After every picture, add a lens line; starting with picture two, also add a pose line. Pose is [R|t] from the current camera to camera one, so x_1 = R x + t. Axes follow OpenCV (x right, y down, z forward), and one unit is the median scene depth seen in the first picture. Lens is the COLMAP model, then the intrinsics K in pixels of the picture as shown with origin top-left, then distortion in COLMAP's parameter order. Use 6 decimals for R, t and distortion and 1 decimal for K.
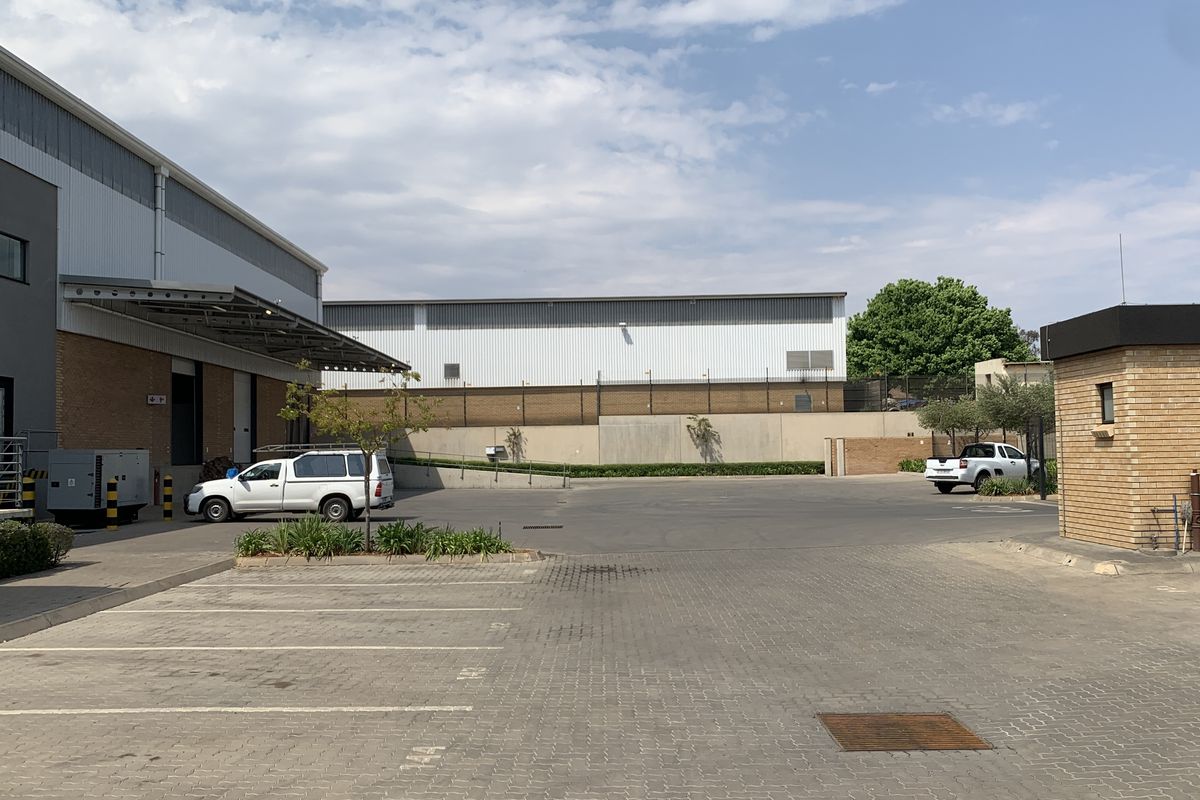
lens RADIAL K [[1081.4, 0, 594.6], [0, 1081.4, 390.6], [0, 0, 1]] dist [0.051575, -0.076733]
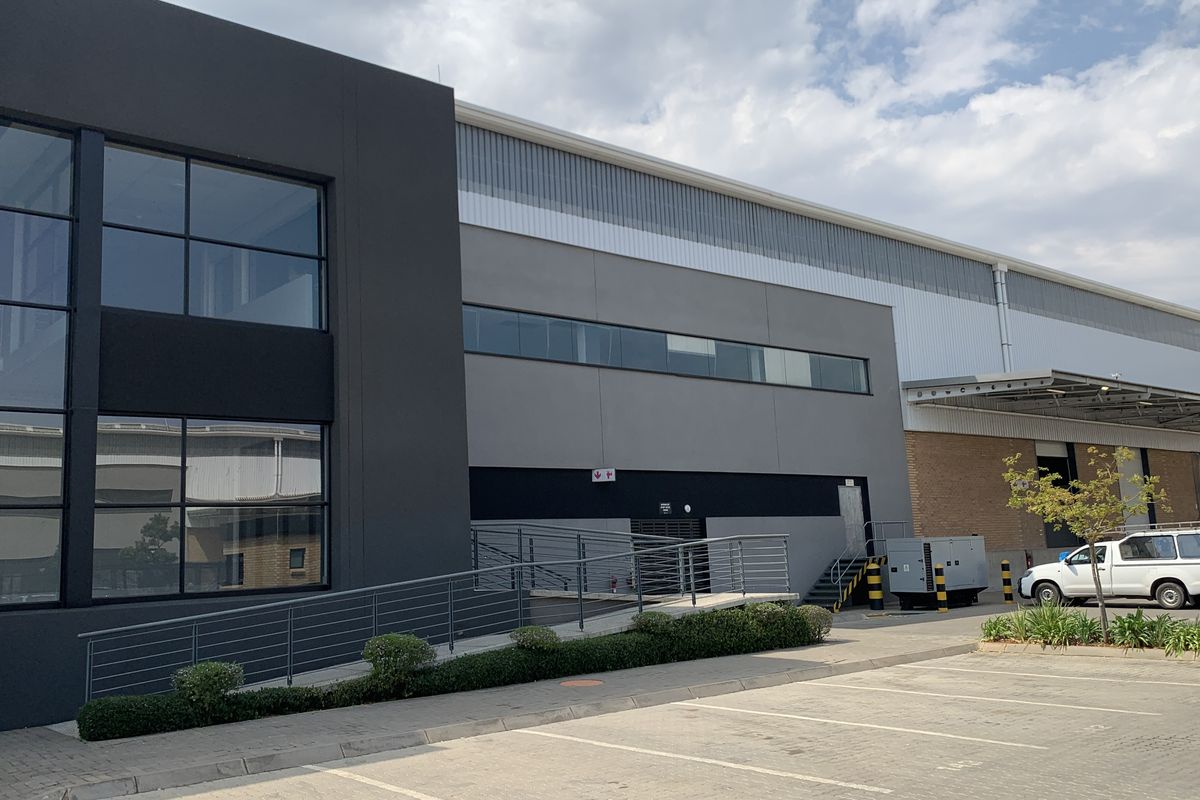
lens RADIAL K [[1081.4, 0, 588.7], [0, 1081.4, 394.5], [0, 0, 1]] dist [0.051575, -0.076733]
pose [[0.651624, -0.126534, -0.747914, 0.155438], [0.077044, 0.991930, -0.100692, -0.005132], [0.754619, 0.007991, 0.656114, 0.011225]]
